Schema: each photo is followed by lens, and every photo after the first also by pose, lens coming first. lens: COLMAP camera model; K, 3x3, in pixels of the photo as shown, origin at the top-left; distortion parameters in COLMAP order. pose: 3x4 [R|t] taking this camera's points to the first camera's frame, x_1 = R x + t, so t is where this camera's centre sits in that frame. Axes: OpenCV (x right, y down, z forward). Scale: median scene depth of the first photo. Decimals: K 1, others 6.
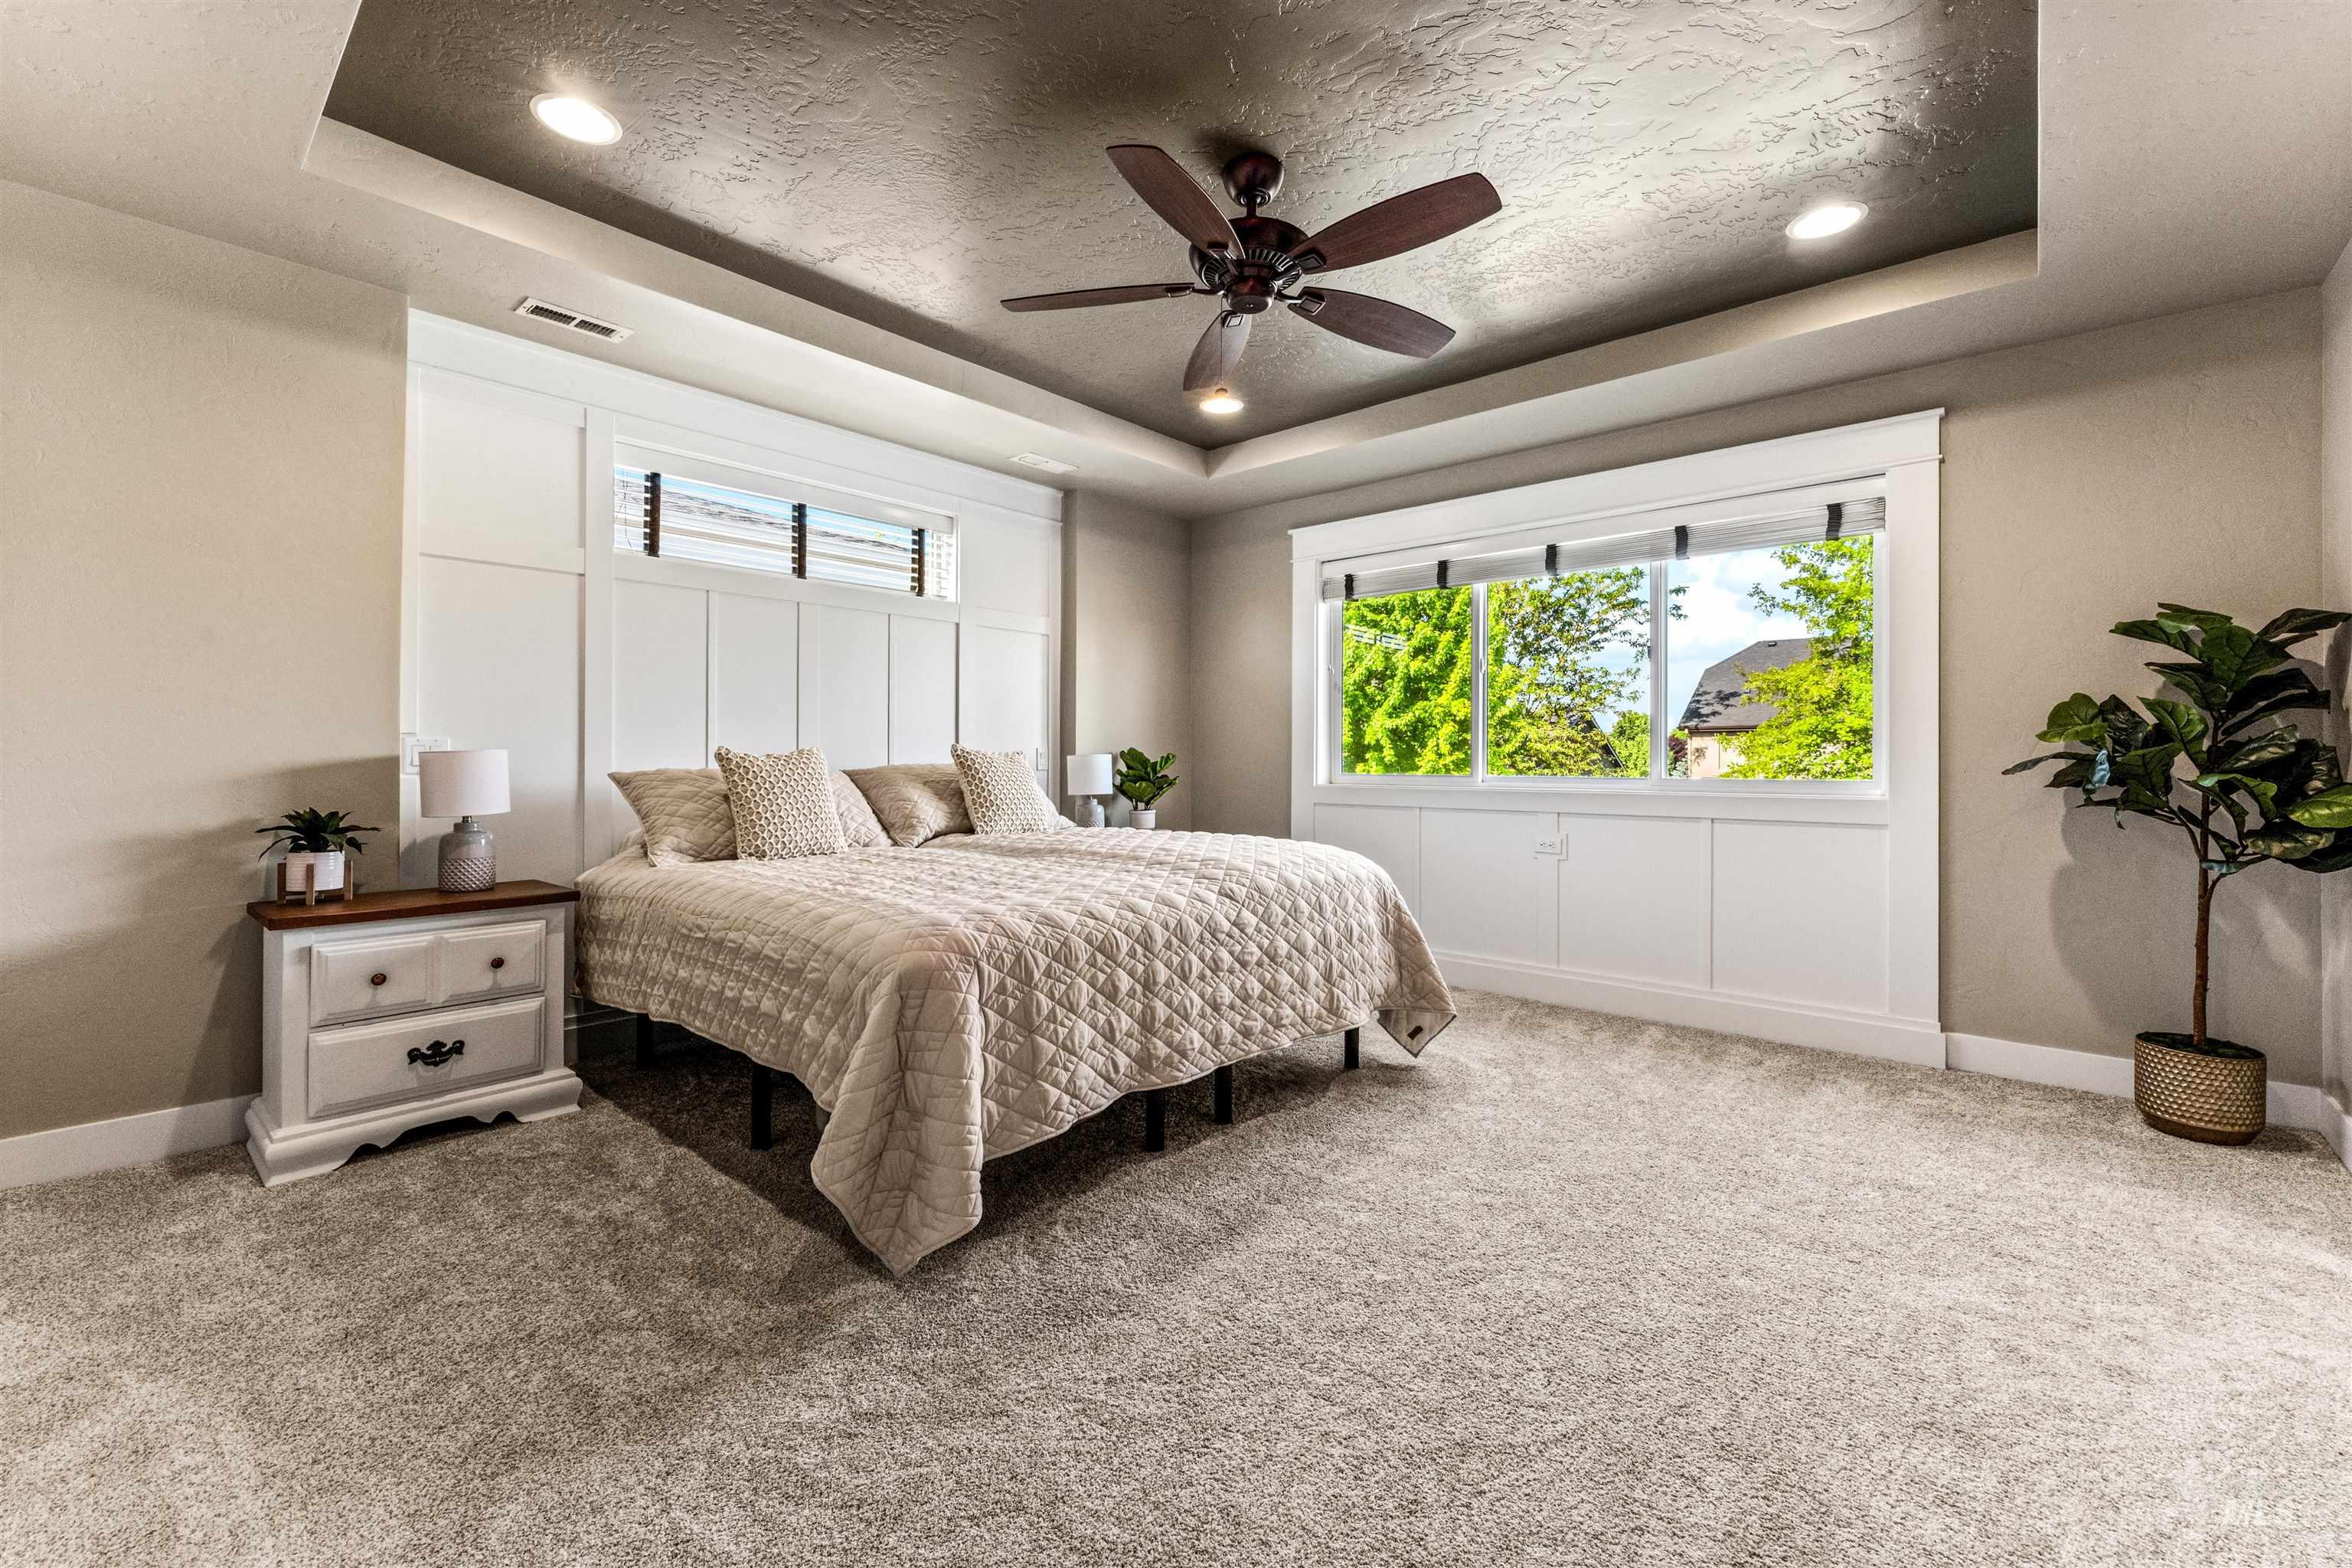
lens RADIAL K [[953.9, 0, 1169.3], [0, 953.9, 758.7], [0, 0, 1]] dist [-0.000111, -0.000150]
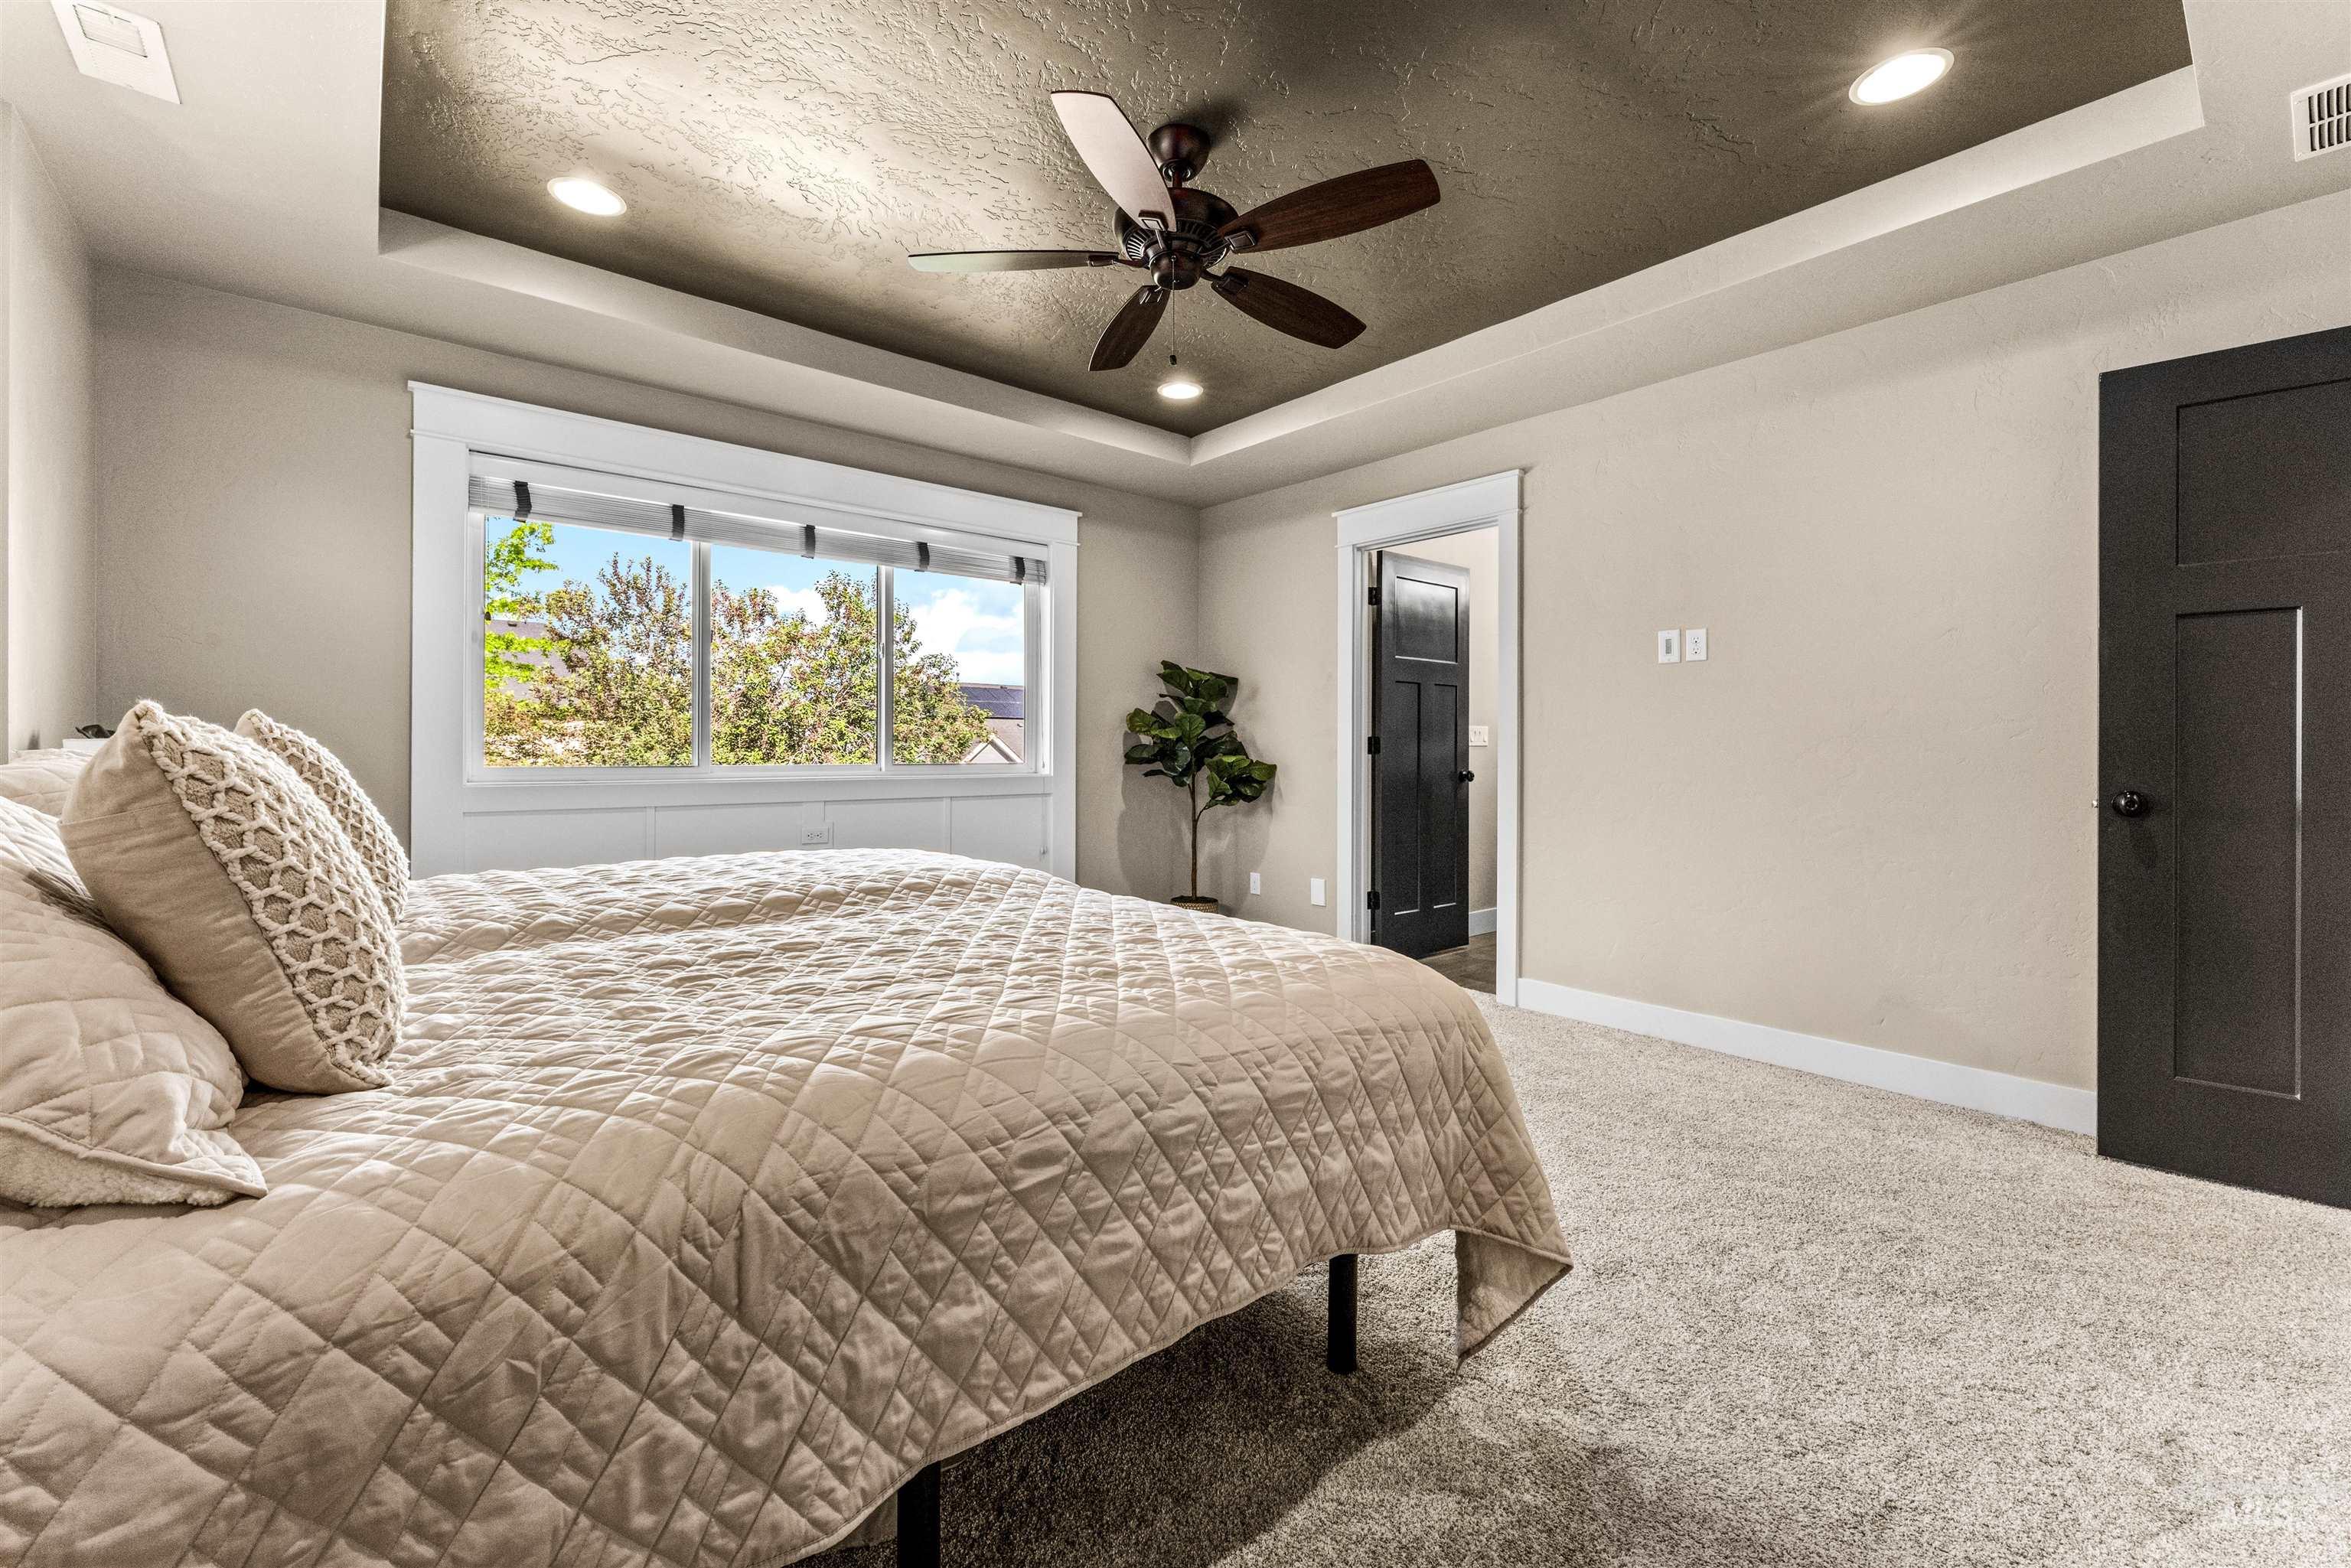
lens RADIAL K [[938.1, 0, 1170.1], [0, 938.1, 742.6], [0, 0, 1]] dist [-0.001024, -0.000105]
pose [[0.148513, 0.005118, 0.988897, -0.610253], [0.001143, 0.999985, -0.005347, 0.002675], [-0.988910, 0.001924, 0.148505, 0.624425]]
